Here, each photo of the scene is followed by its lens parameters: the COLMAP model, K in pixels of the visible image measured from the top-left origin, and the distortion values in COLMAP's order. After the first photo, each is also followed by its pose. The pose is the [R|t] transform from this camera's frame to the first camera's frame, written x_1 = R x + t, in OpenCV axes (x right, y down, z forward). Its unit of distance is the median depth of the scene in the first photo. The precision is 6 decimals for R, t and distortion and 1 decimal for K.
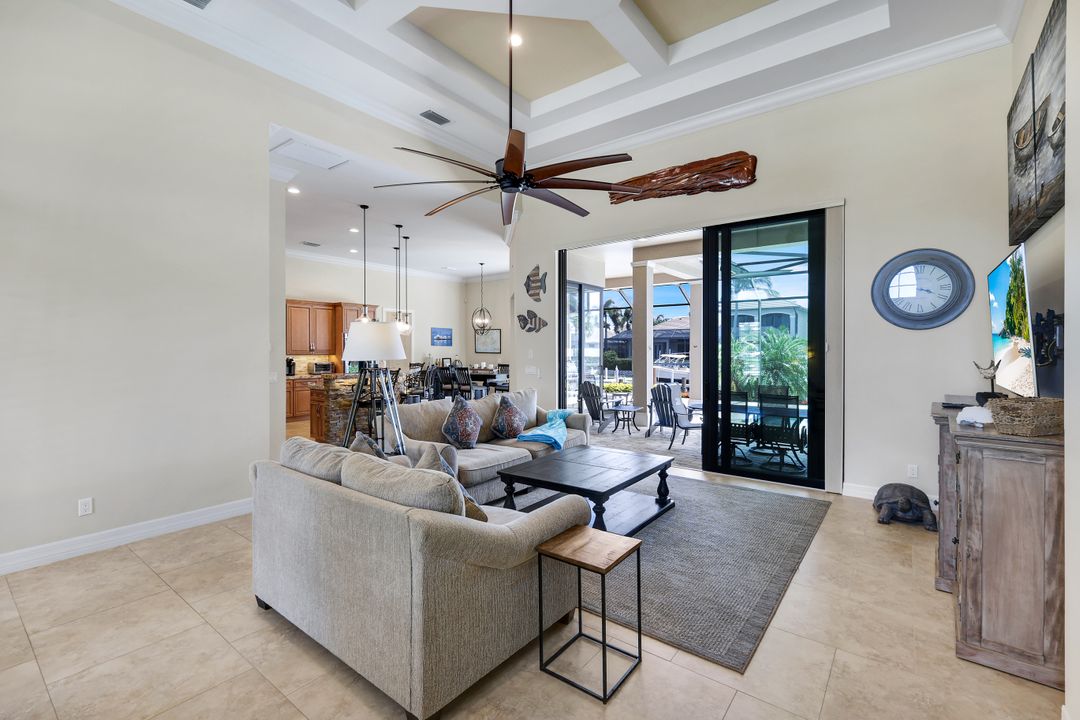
lens RADIAL K [[474.8, 0, 540.3], [0, 474.8, 354.6], [0, 0, 1]] dist [0.000644, 0.000283]
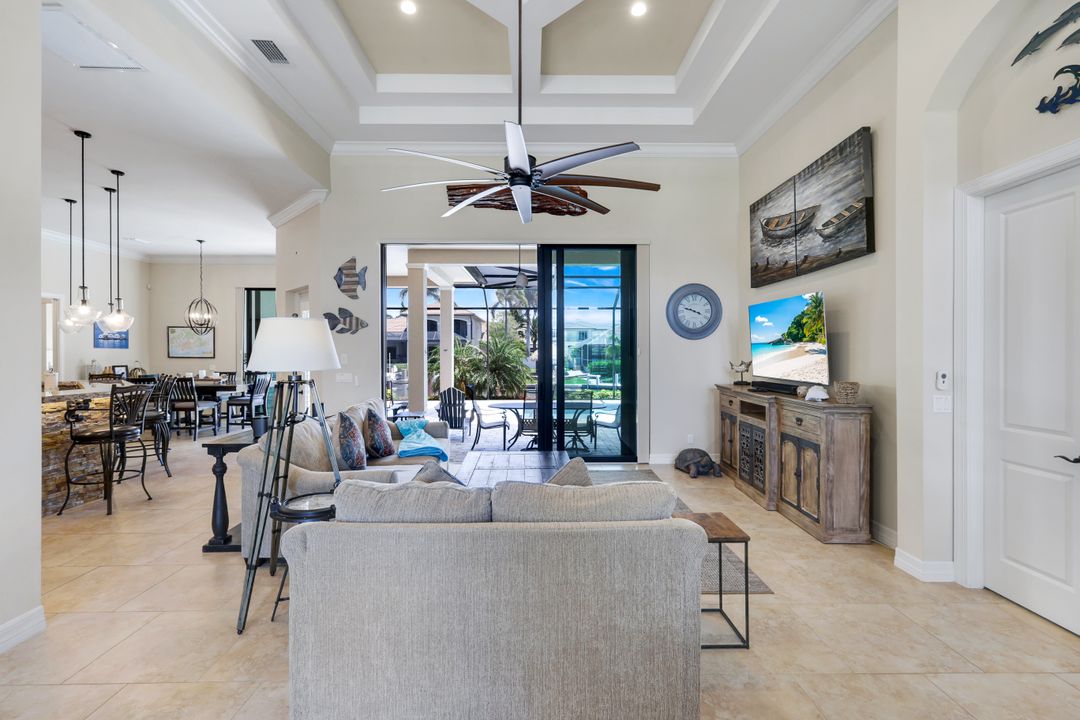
lens RADIAL K [[474.8, 0, 540.3], [0, 474.8, 354.6], [0, 0, 1]] dist [0.000644, 0.000283]
pose [[0.782863, -0.003655, 0.622184, -0.284672], [0.007415, 0.999967, -0.003457, -0.003584], [-0.622150, 0.007320, 0.782864, 0.104583]]
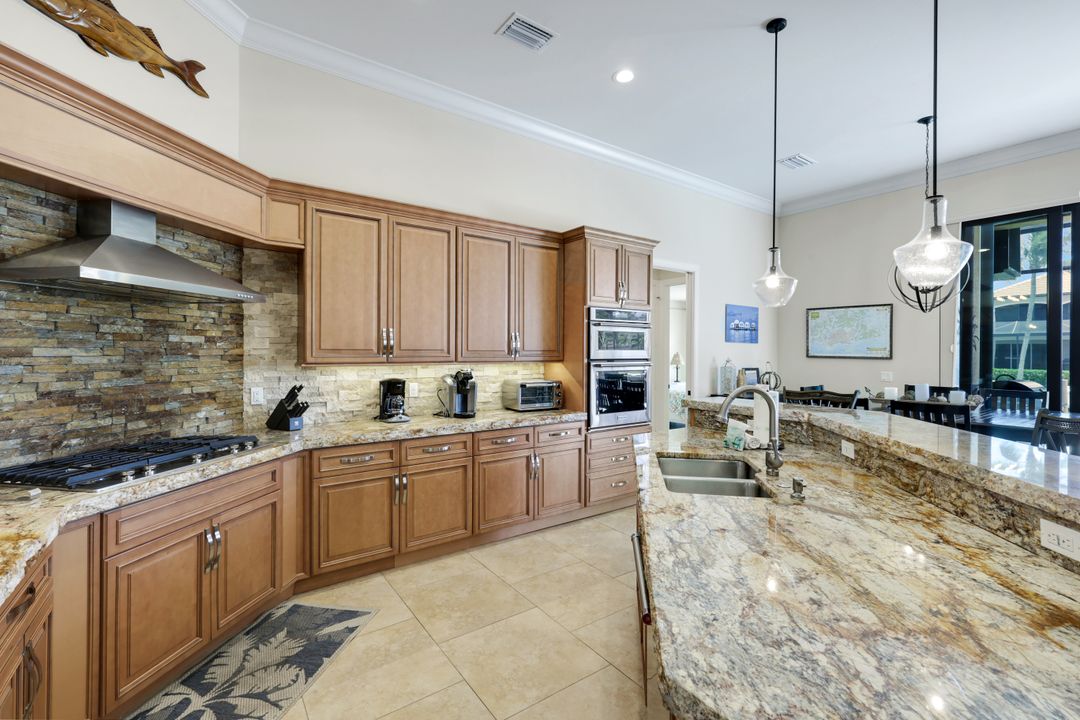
lens RADIAL K [[473.0, 0, 540.5], [0, 473.0, 351.9], [0, 0, 1]] dist [0.001403, 0.000475]
pose [[0.955782, 0.003315, -0.294057, -0.502727], [-0.006282, 0.999938, -0.009149, -0.006458], [0.294008, 0.010592, 0.955744, 0.922623]]
